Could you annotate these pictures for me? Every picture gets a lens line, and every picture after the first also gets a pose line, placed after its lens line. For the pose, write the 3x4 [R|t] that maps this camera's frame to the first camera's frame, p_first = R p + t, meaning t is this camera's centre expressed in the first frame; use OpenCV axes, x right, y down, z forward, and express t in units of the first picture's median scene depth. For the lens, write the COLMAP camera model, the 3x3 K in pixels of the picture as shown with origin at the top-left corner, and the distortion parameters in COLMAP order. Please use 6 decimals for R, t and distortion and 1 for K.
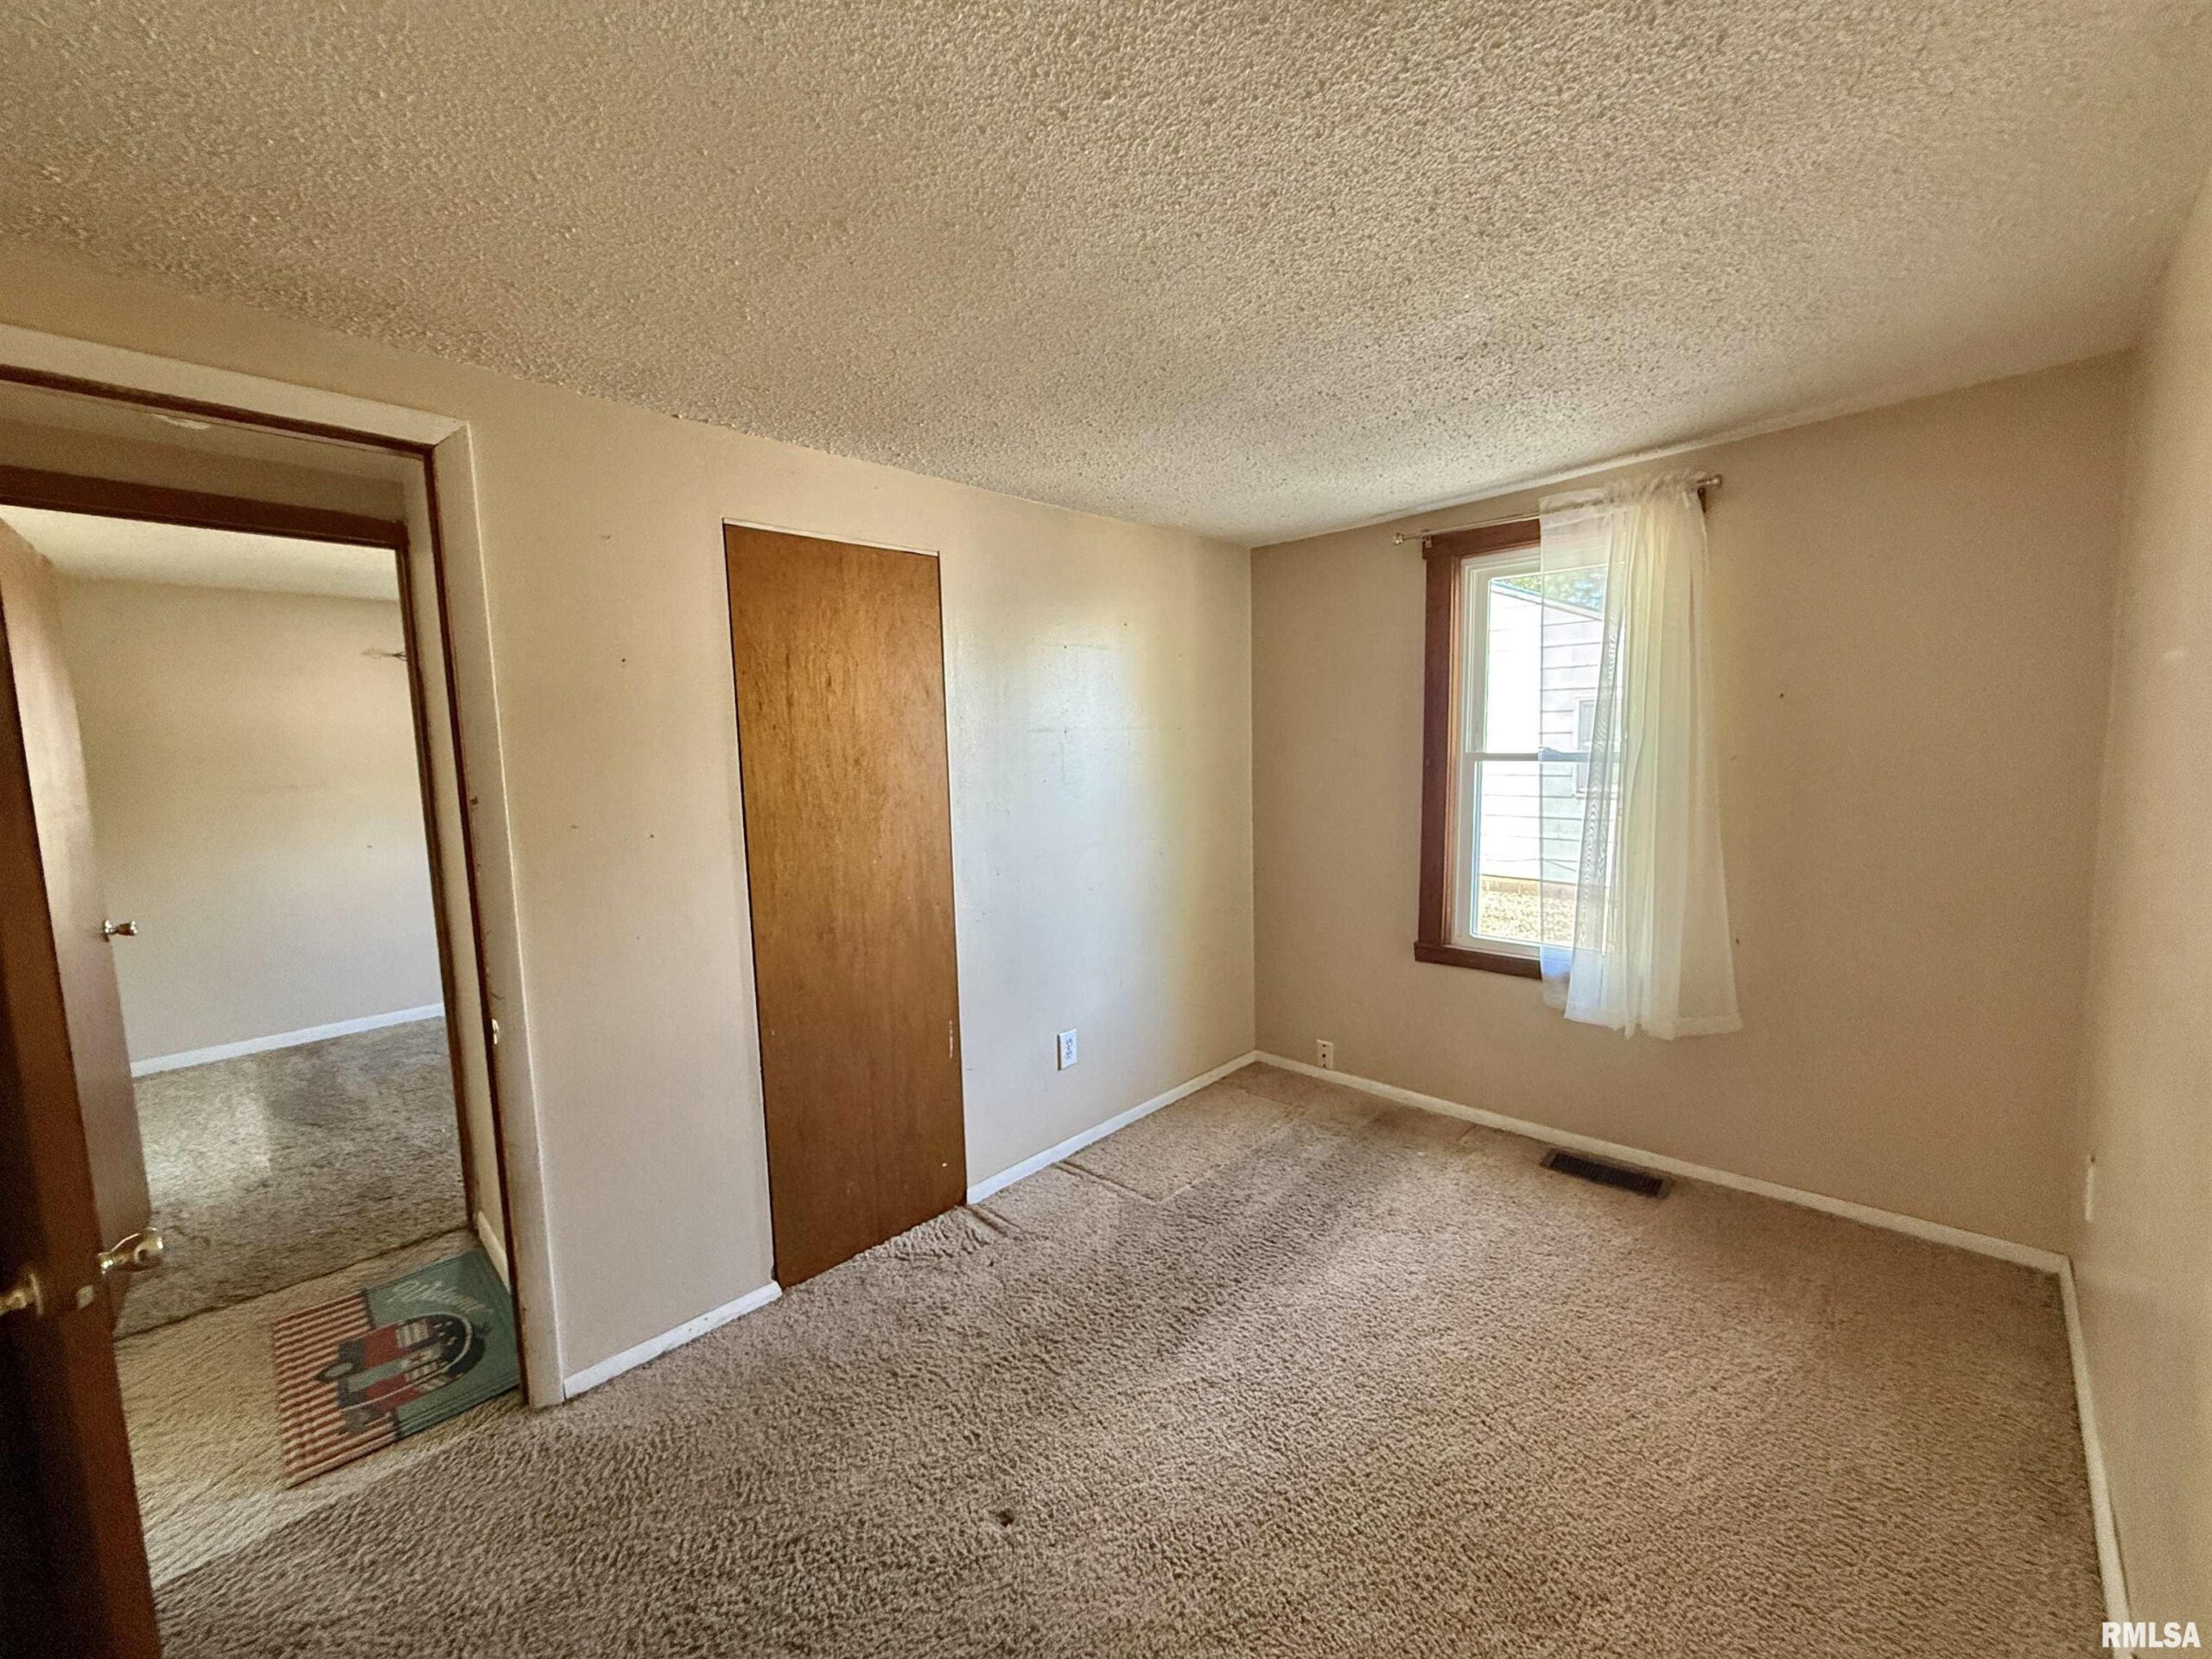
lens RADIAL K [[884.8, 0, 1109.6], [0, 884.8, 828.3], [0, 0, 1]] dist [0.001816, 0.000257]
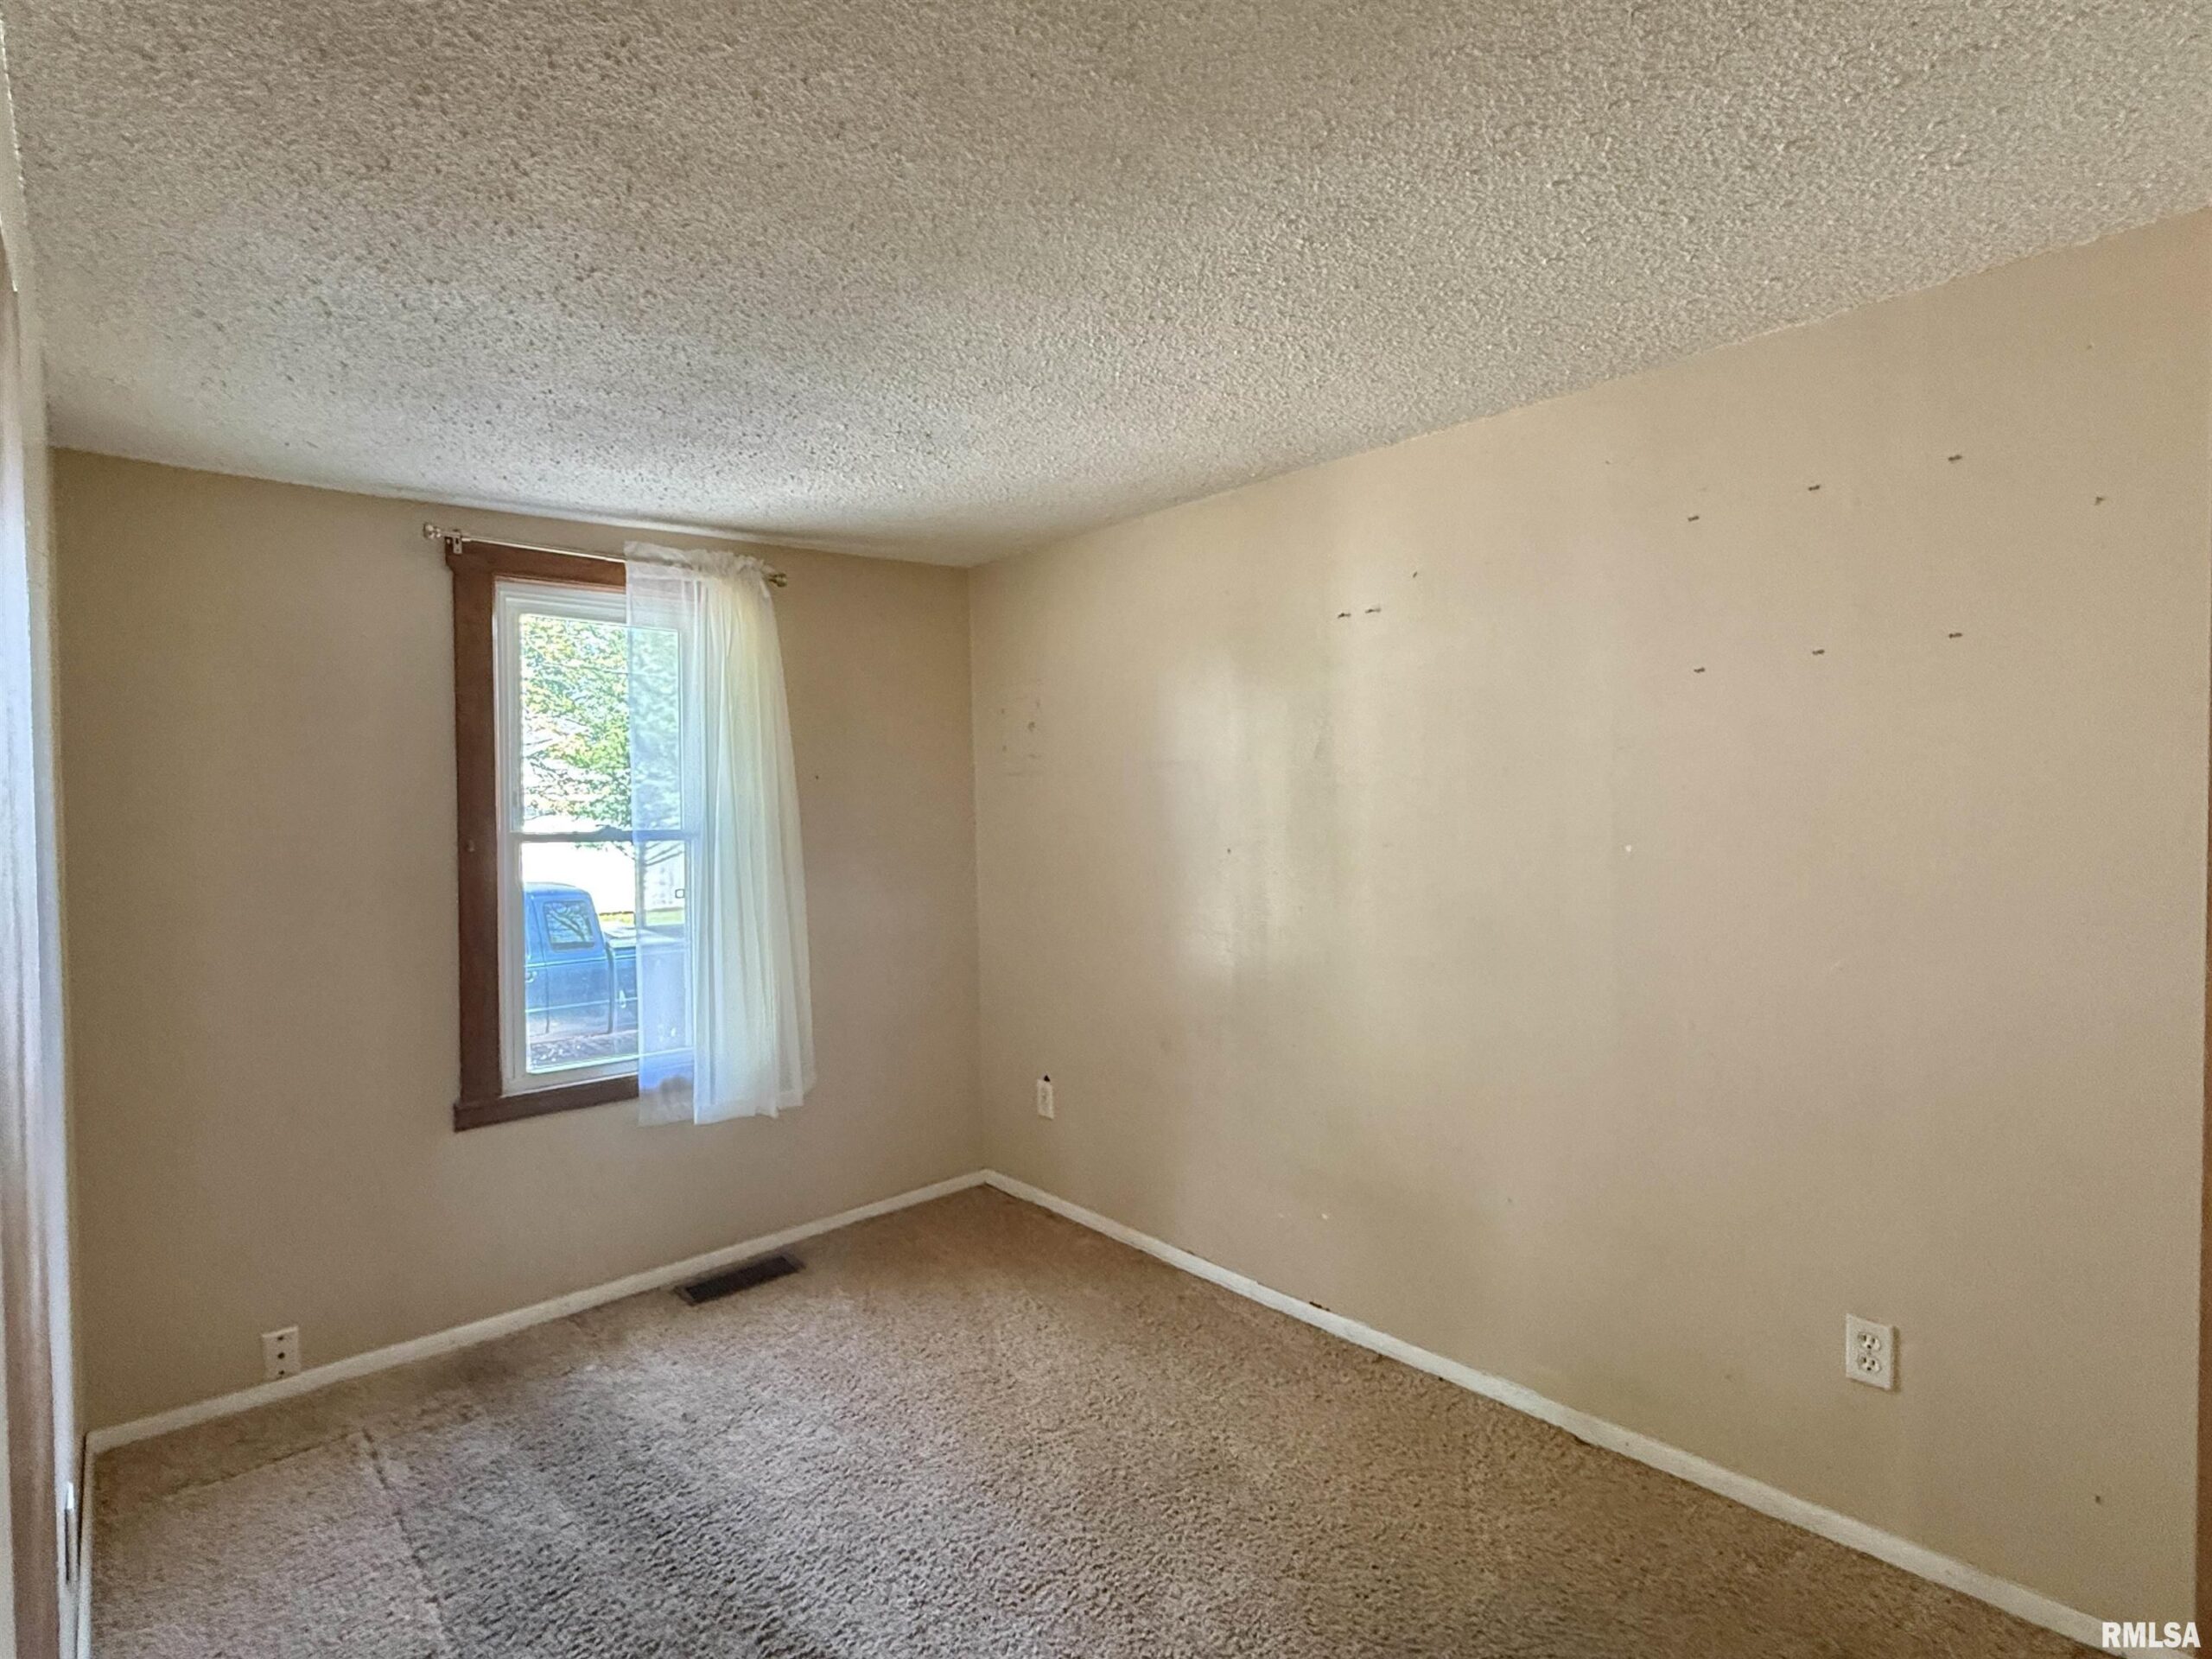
lens RADIAL K [[1112.3, 0, 1108.8], [0, 1112.3, 831.0], [0, 0, 1]] dist [0.001947, 0.000220]
pose [[0.068785, 0.002613, 0.997628, -0.564585], [0.112972, 0.993544, -0.010392, -0.020552], [-0.991214, 0.113419, 0.068045, 0.469307]]
